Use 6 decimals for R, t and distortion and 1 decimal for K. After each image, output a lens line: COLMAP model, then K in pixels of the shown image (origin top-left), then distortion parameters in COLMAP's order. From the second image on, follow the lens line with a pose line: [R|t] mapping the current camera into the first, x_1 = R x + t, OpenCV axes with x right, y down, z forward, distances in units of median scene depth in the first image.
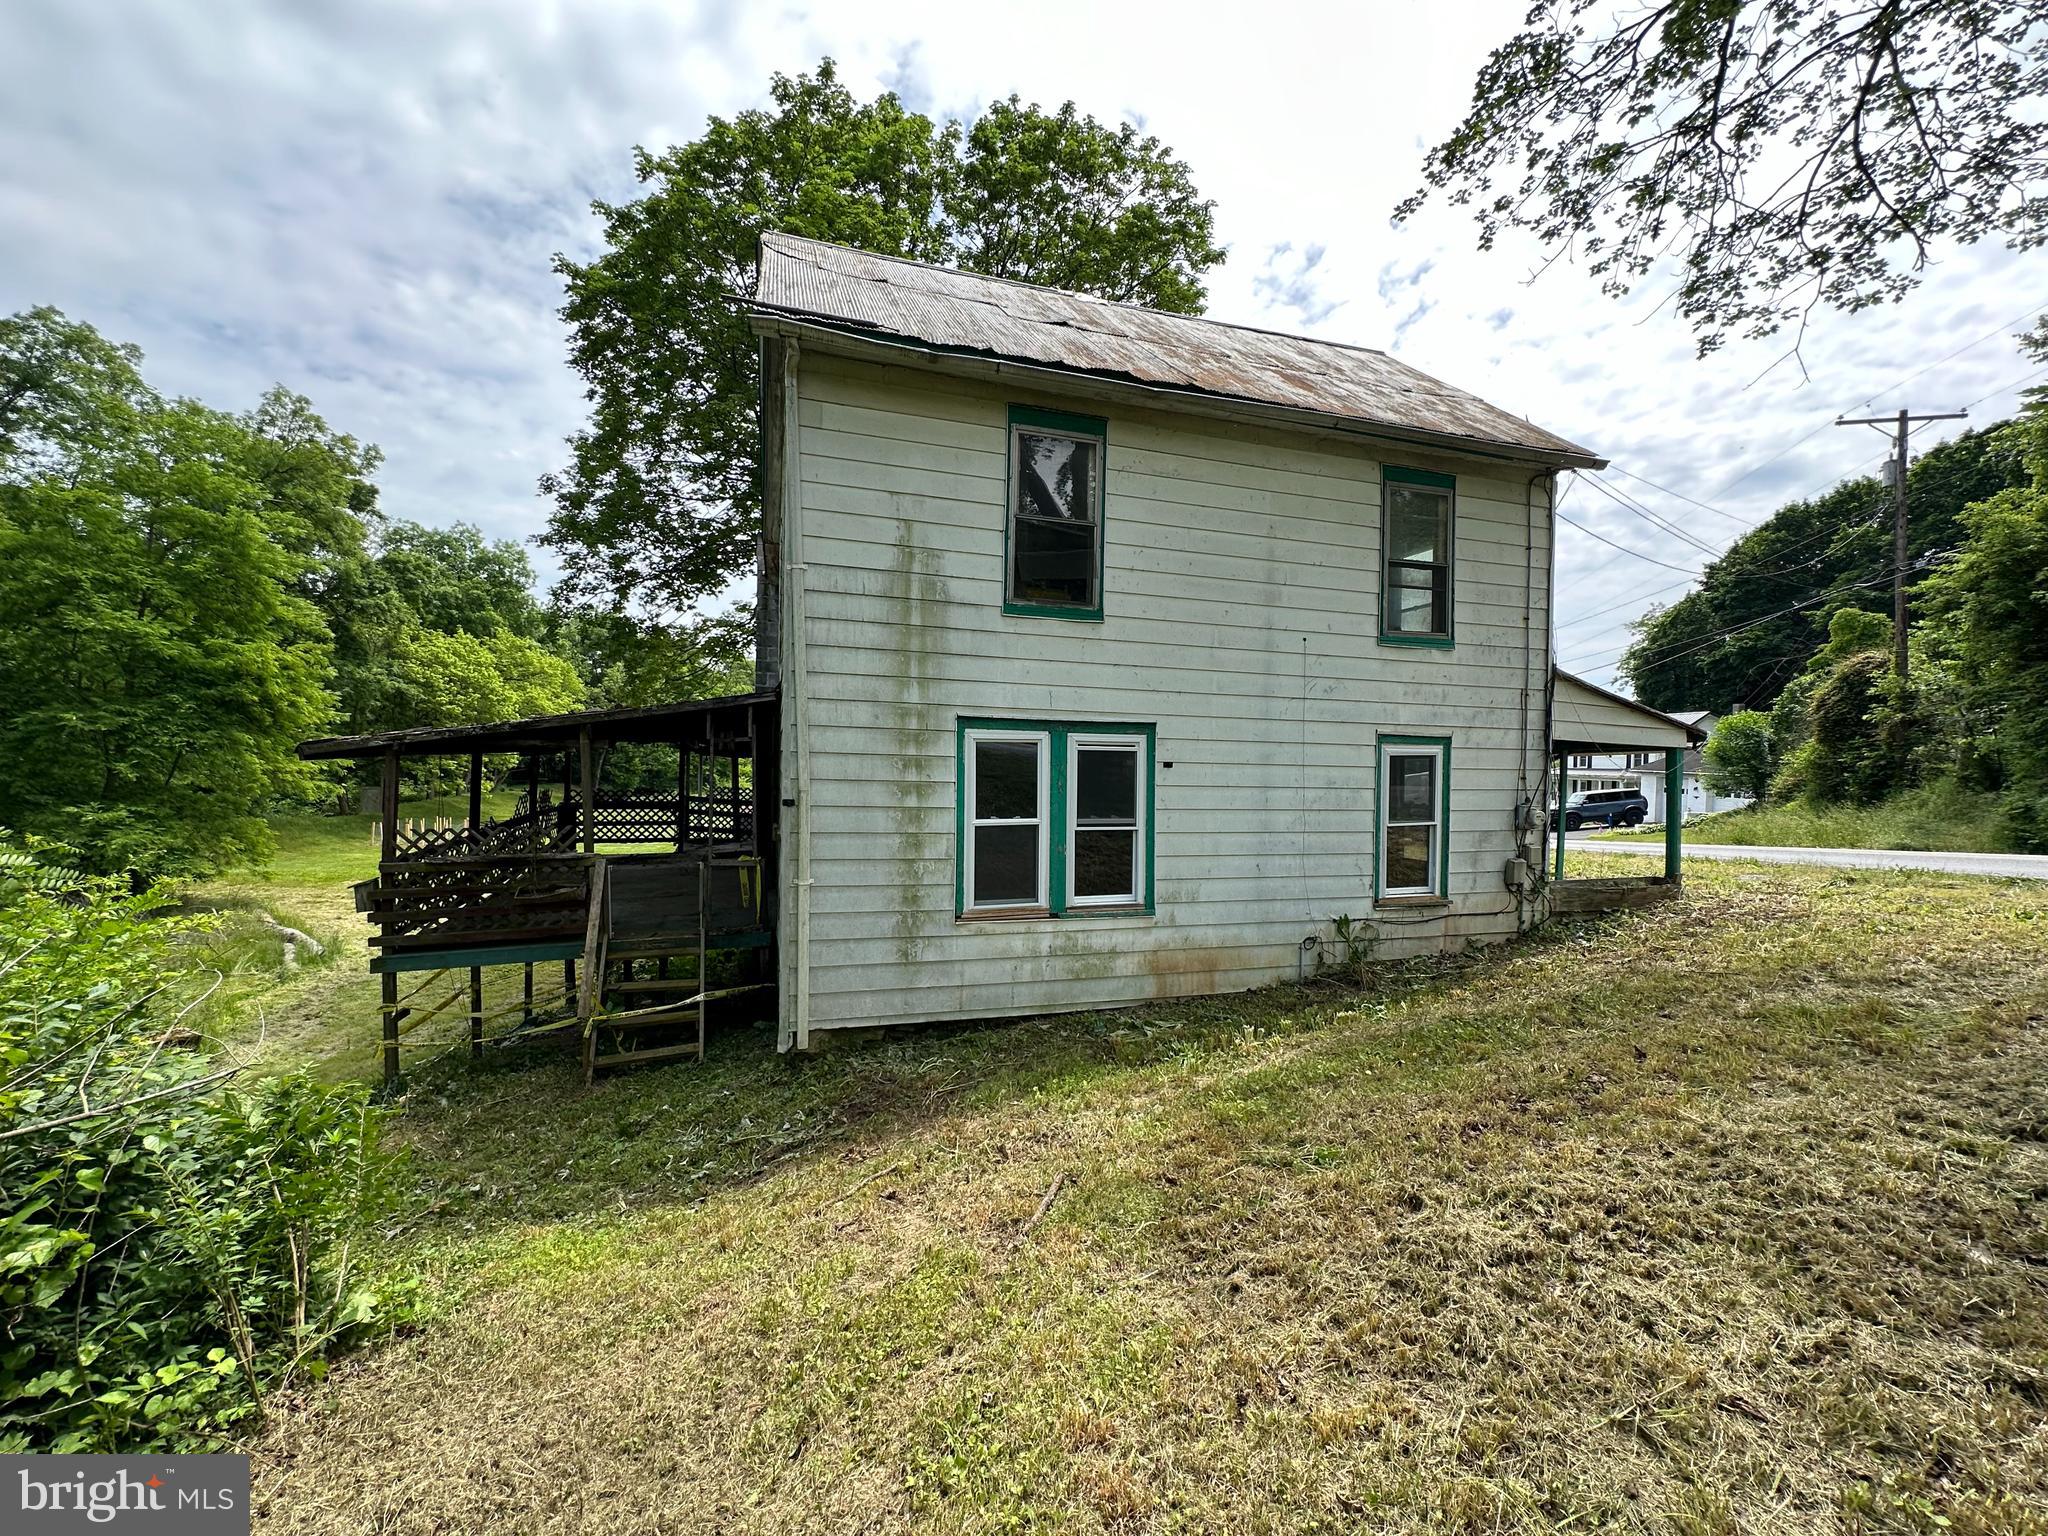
lens RADIAL K [[819.7, 0, 1021.7], [0, 819.7, 762.1], [0, 0, 1]] dist [0.000405, -0.000038]
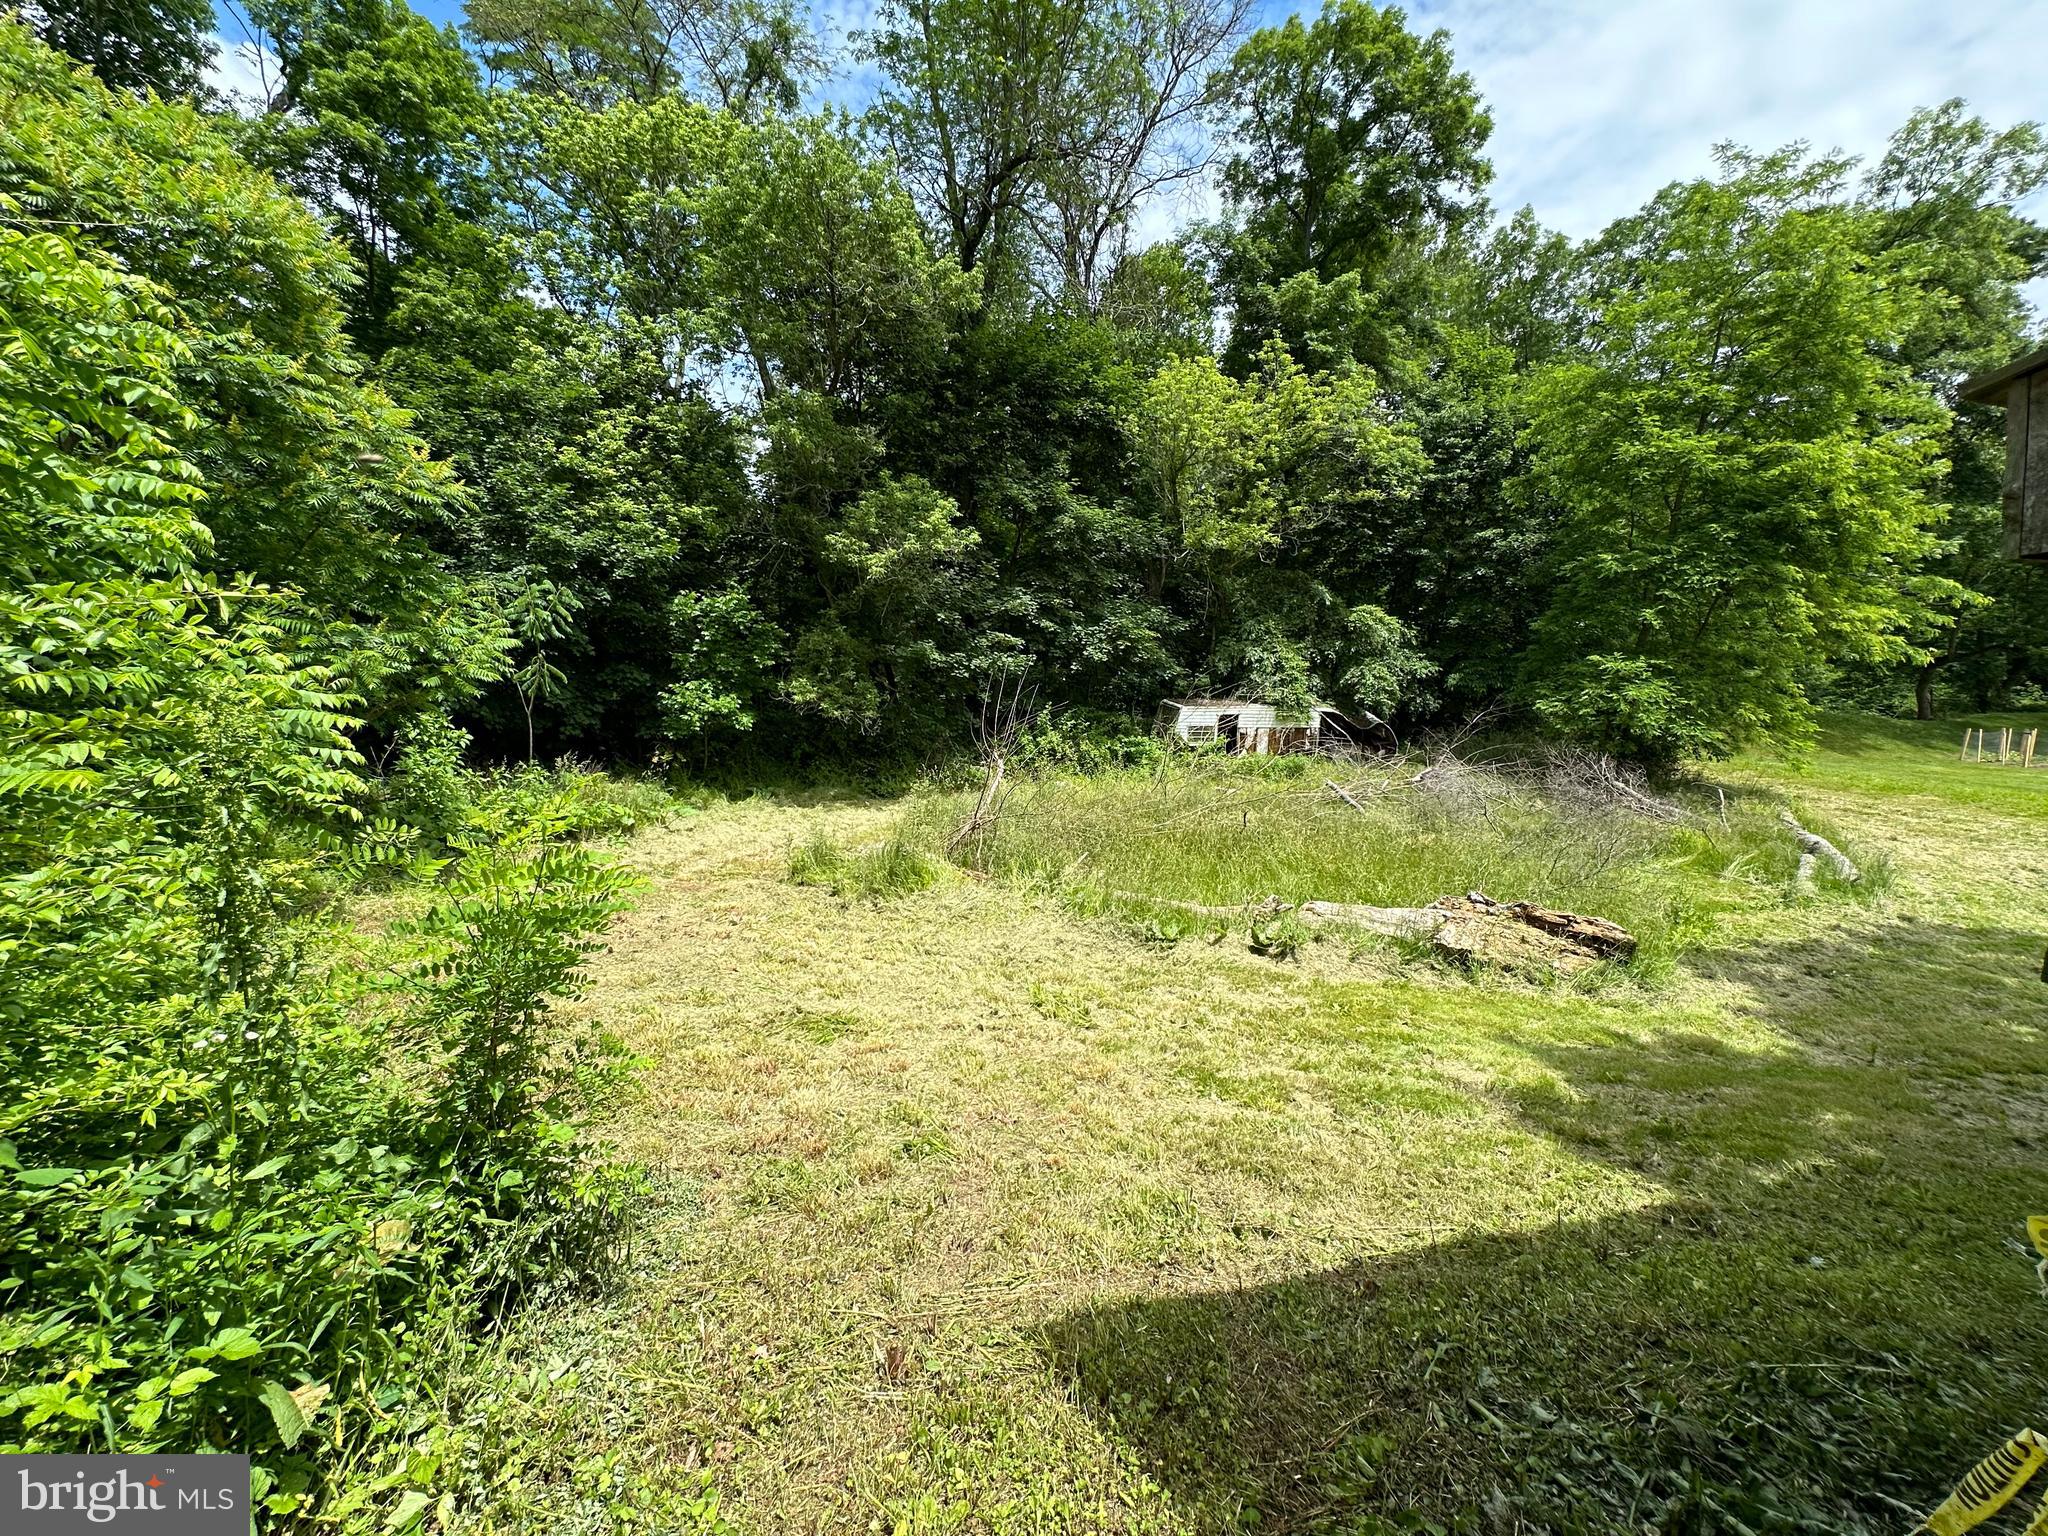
lens RADIAL K [[819.7, 0, 1024.3], [0, 819.7, 772.4], [0, 0, 1]] dist [0.000405, -0.000038]
pose [[0.047984, 0.128883, -0.990498, -0.669602], [-0.021234, 0.991548, 0.127991, 0.211224], [0.998622, 0.014891, 0.050315, 0.816843]]
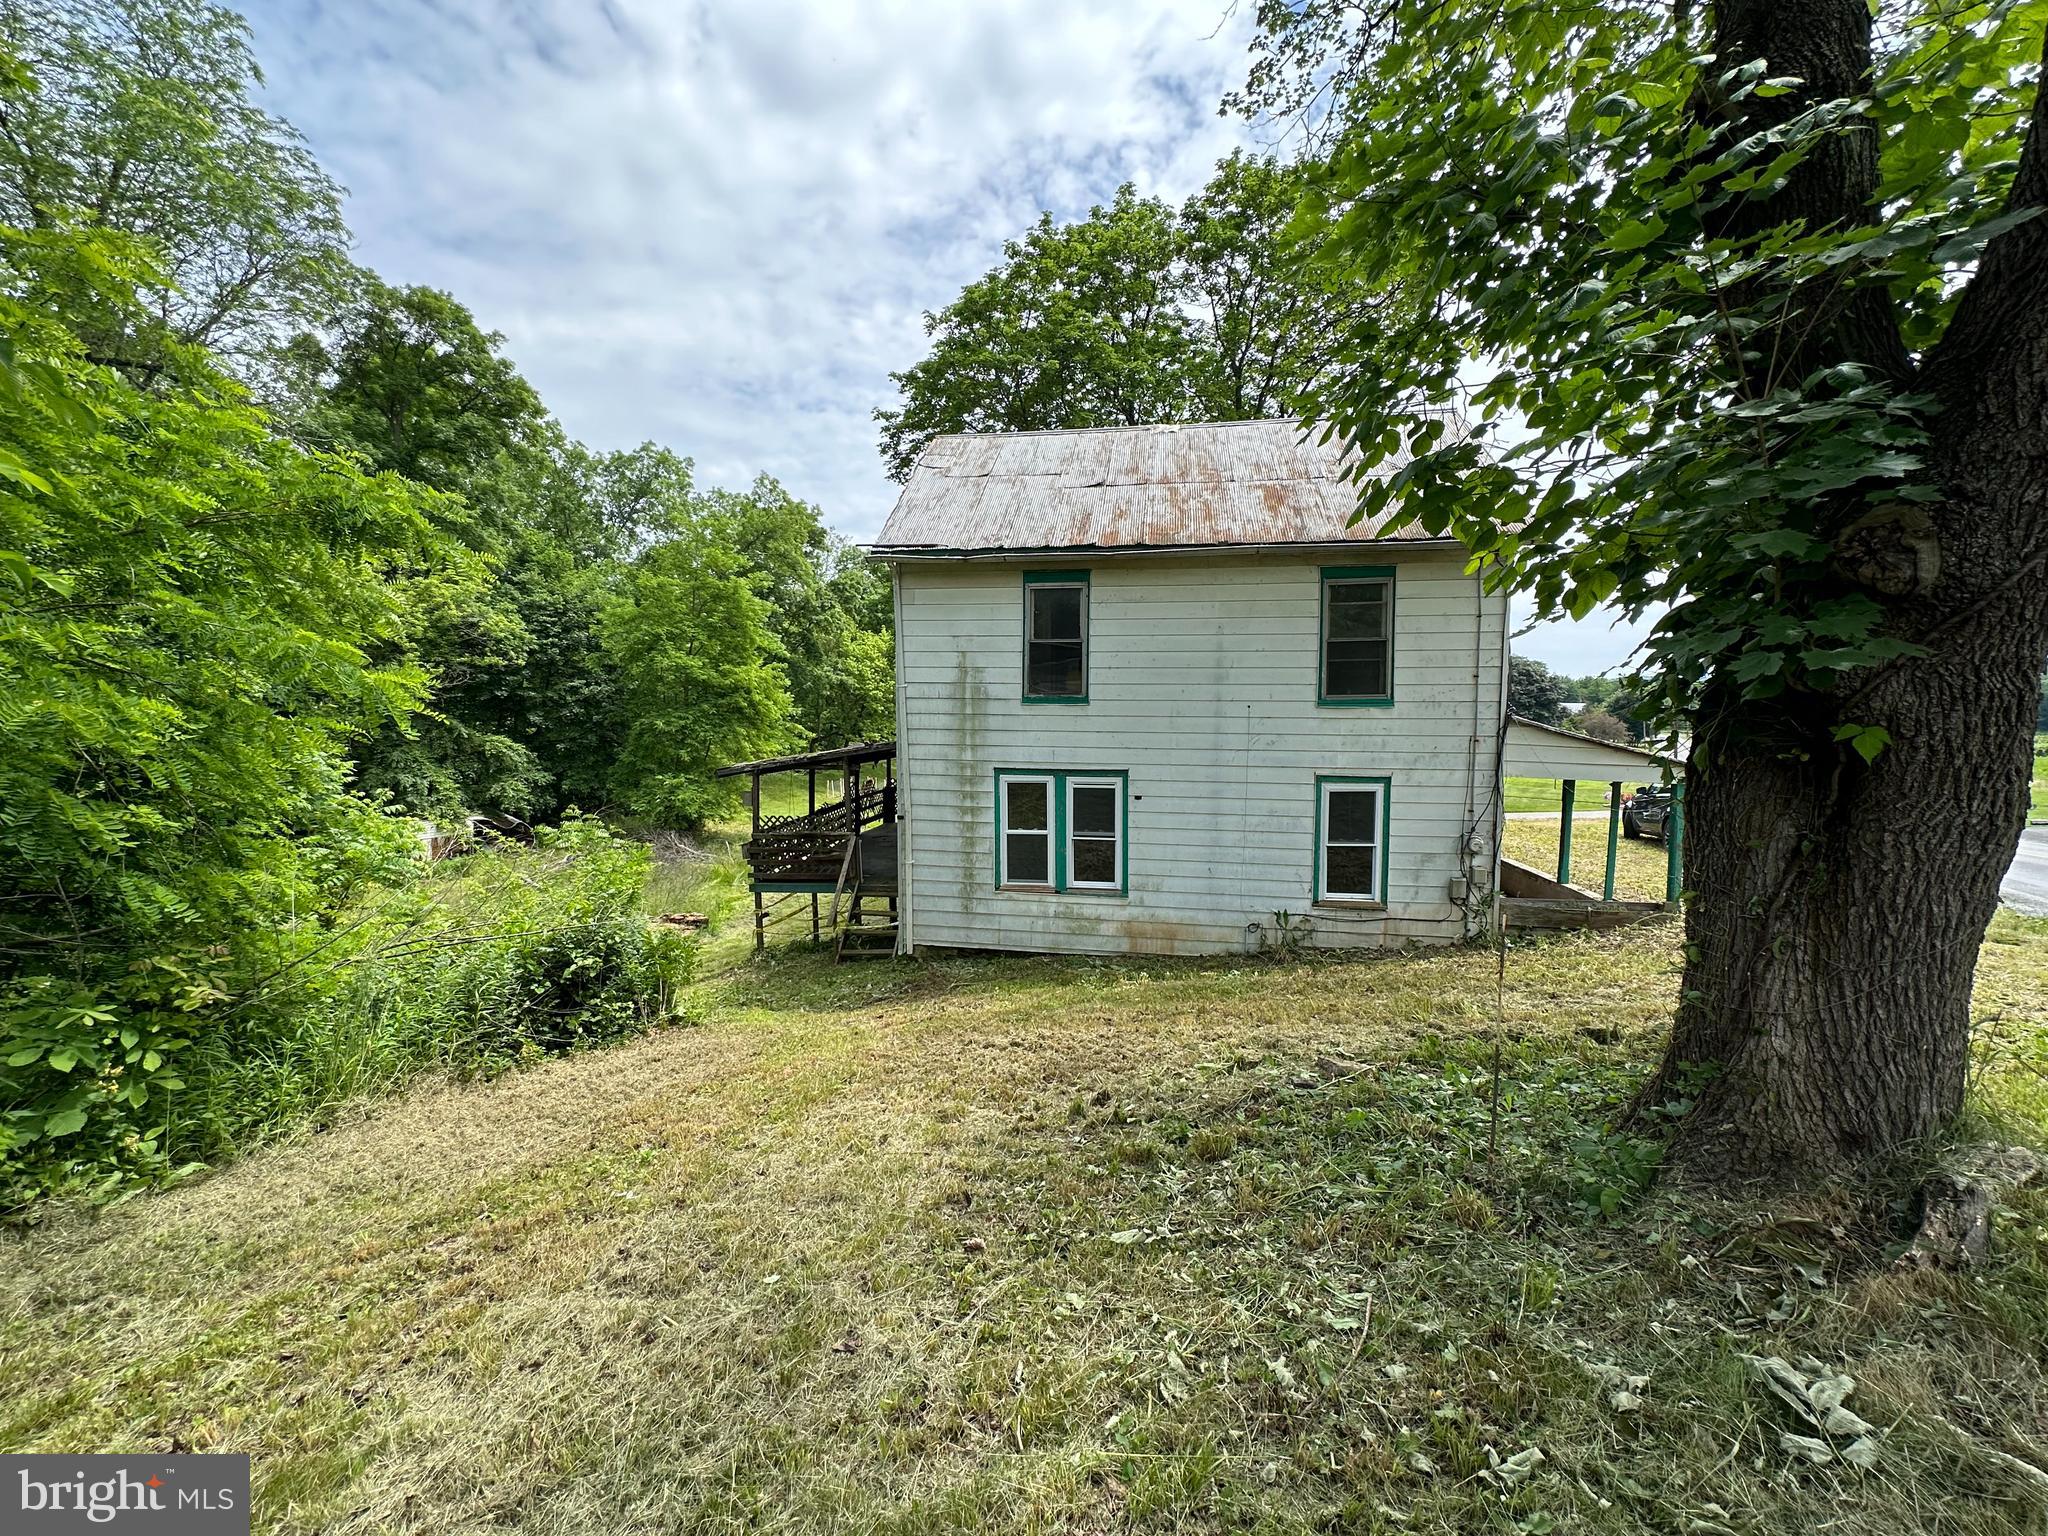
lens RADIAL K [[819.7, 0, 1021.9], [0, 819.7, 756.9], [0, 0, 1]] dist [0.000405, -0.000038]
pose [[0.894303, 0.010166, -0.447347, 0.591511], [0.010653, 0.998975, 0.043999, -0.124580], [0.447336, -0.044114, 0.893278, -0.375398]]
